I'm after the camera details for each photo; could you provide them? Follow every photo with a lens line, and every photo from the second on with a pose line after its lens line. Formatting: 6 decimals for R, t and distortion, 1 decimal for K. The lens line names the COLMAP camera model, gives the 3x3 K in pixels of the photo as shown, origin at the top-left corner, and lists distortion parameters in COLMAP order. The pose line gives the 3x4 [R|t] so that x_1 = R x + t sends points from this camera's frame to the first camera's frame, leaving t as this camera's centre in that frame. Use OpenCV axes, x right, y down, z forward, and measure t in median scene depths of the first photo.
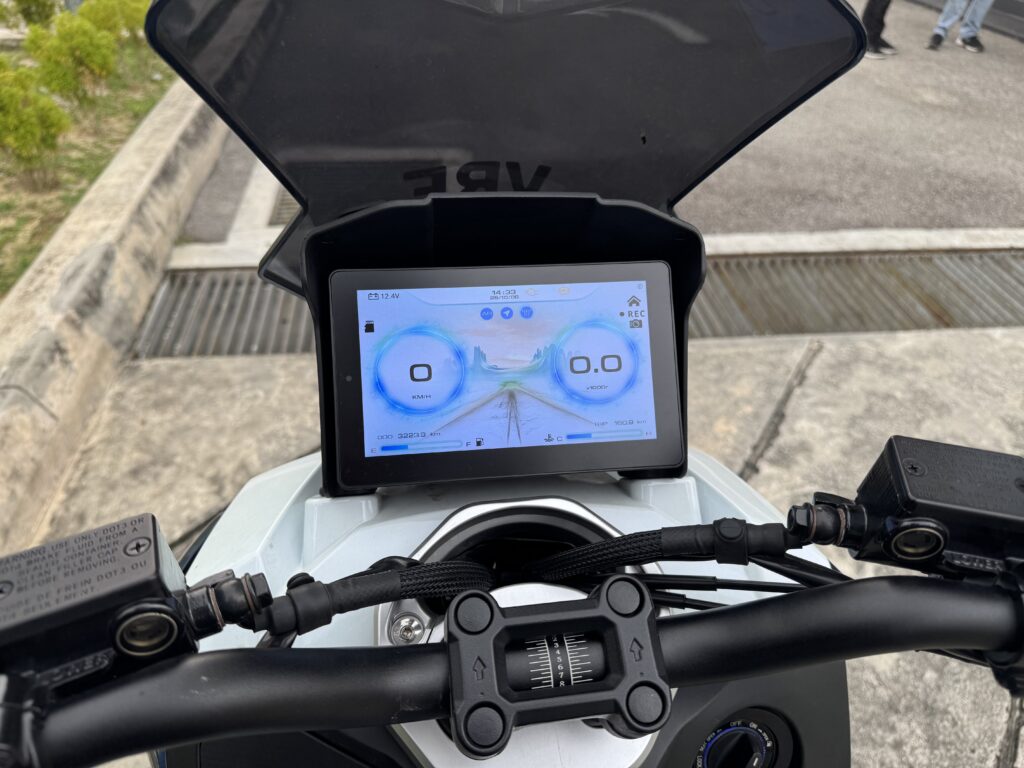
lens RADIAL K [[733.9, 0, 512.8], [0, 733.9, 383.1], [0, 0, 1]] dist [0.022453, -0.027182]
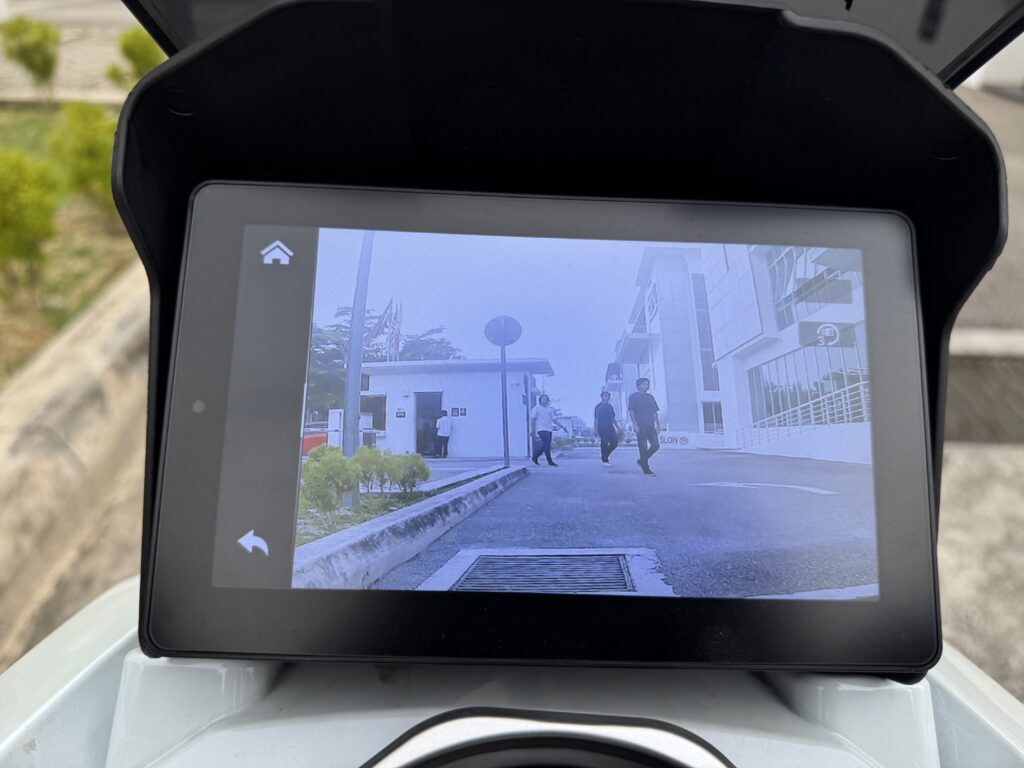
lens RADIAL K [[733.9, 0, 508.2], [0, 733.9, 386.3], [0, 0, 1]] dist [0.022453, -0.027182]
pose [[0.991195, 0.068585, -0.113259, 0.004795], [-0.081048, 0.990690, -0.109380, 0.003671], [0.104703, 0.117596, 0.987526, 0.129466]]
